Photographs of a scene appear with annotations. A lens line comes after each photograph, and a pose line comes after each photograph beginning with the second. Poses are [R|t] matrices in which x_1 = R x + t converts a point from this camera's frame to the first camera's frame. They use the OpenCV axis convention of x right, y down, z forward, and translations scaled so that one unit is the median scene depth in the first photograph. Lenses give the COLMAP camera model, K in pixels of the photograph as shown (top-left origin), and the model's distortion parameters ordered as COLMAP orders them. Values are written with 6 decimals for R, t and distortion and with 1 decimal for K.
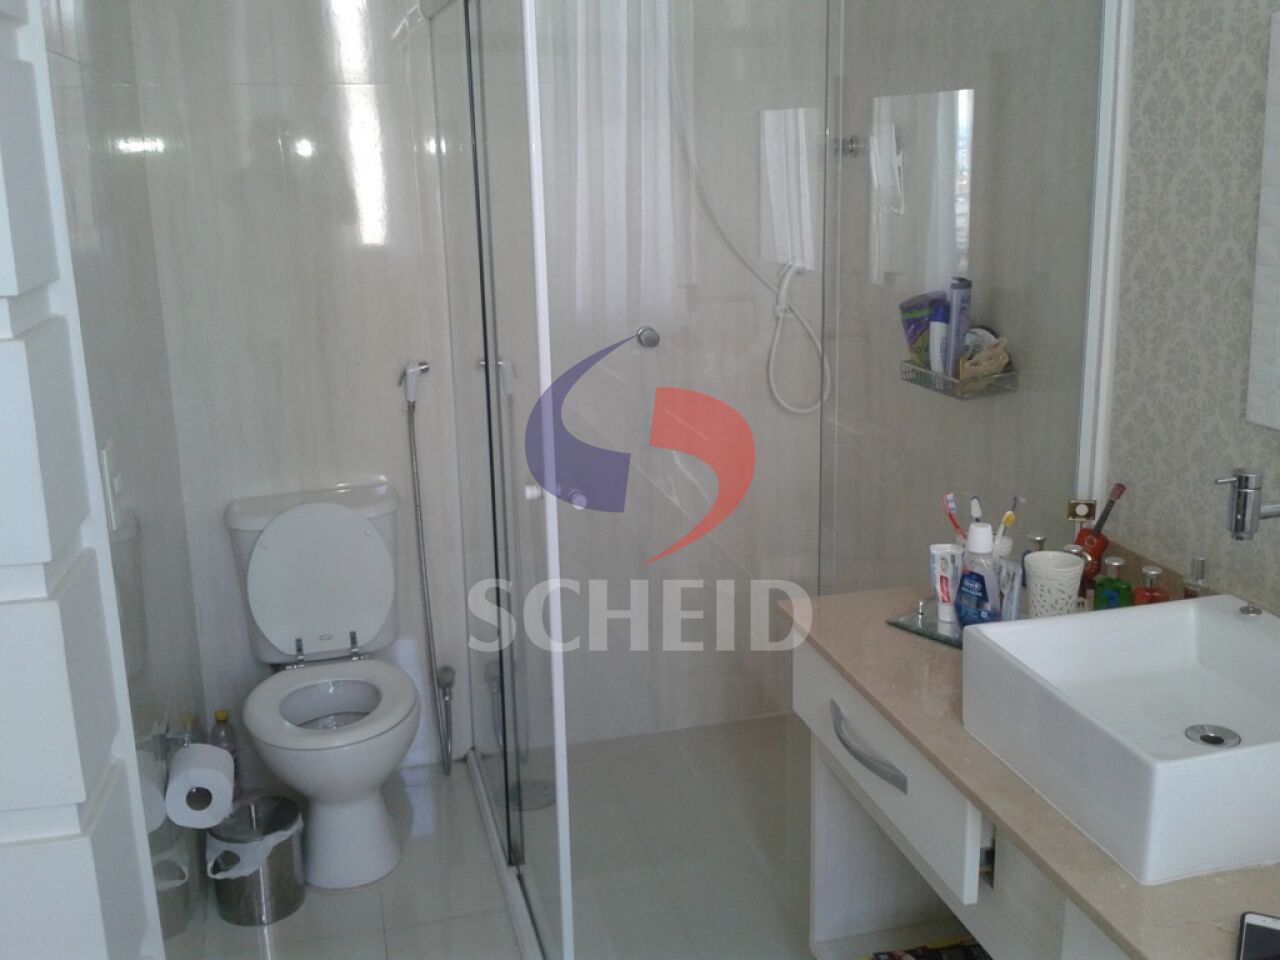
lens RADIAL K [[1270.9, 0, 639.6], [0, 1270.9, 452.4], [0, 0, 1]] dist [0.179285, -0.477928]
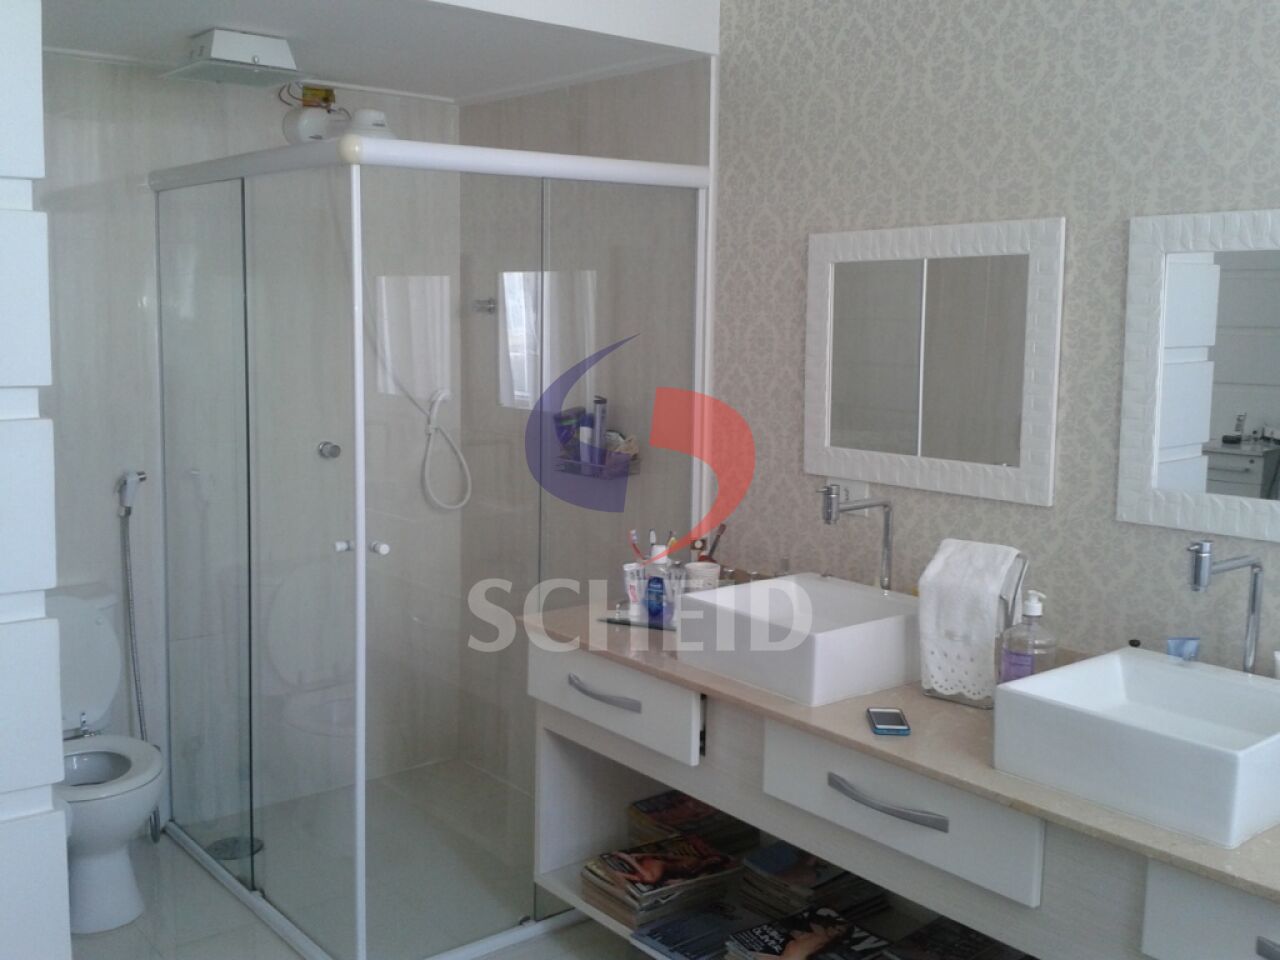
lens RADIAL K [[1260.2, 0, 637.0], [0, 1260.2, 459.8], [0, 0, 1]] dist [0.140521, -0.391451]
pose [[0.910818, -0.015806, 0.412505, -0.363620], [0.064981, 0.992298, -0.105458, 0.106340], [-0.407661, 0.122858, 0.904831, -0.355817]]
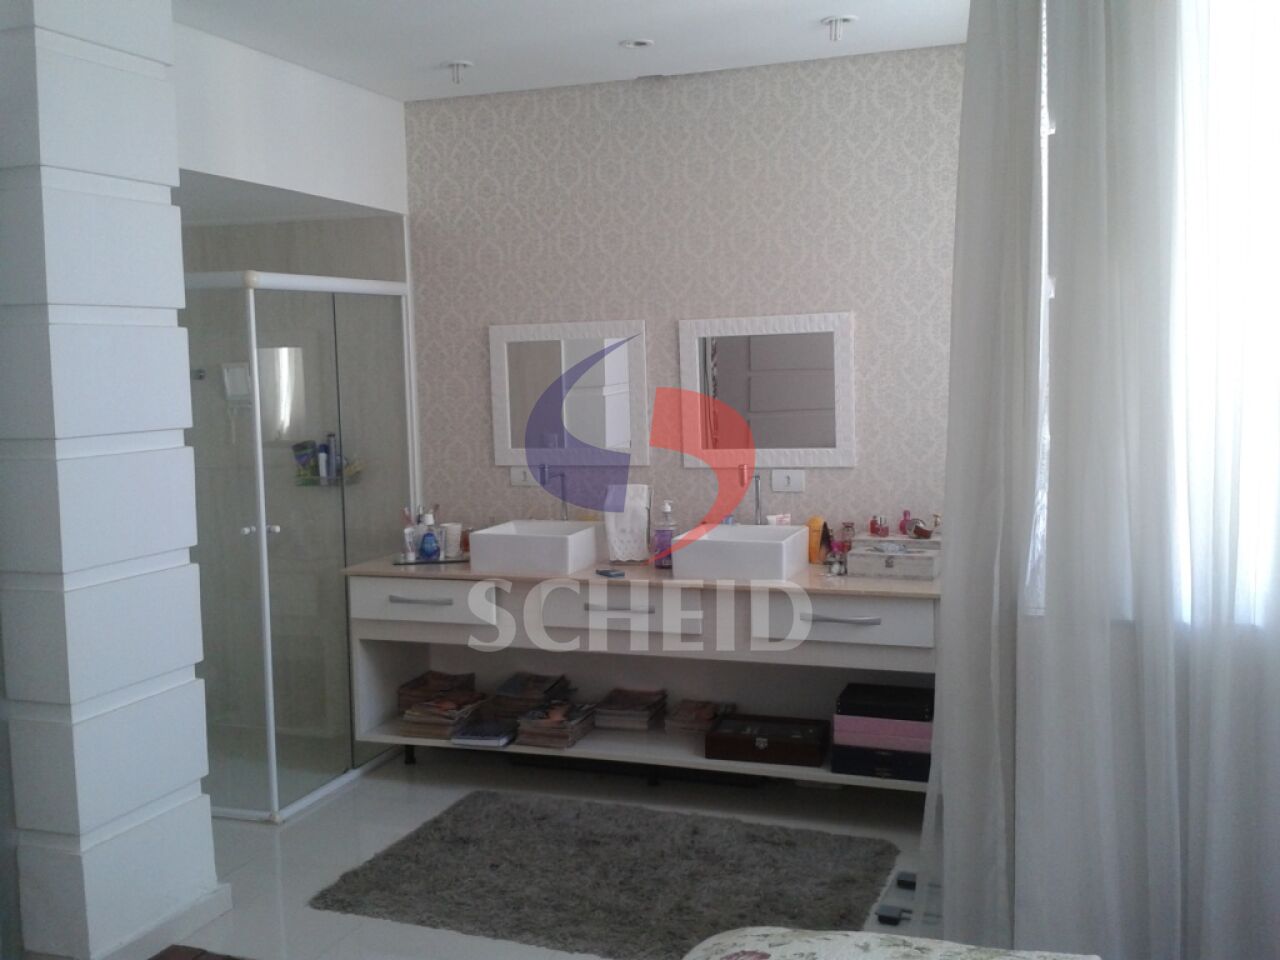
lens RADIAL K [[1270.9, 0, 639.6], [0, 1270.9, 452.4], [0, 0, 1]] dist [0.179285, -0.477928]
pose [[0.556477, -0.049122, 0.829409, -1.517962], [0.203793, 0.975827, -0.078937, 0.211256], [-0.805482, 0.212954, 0.553036, -0.728776]]
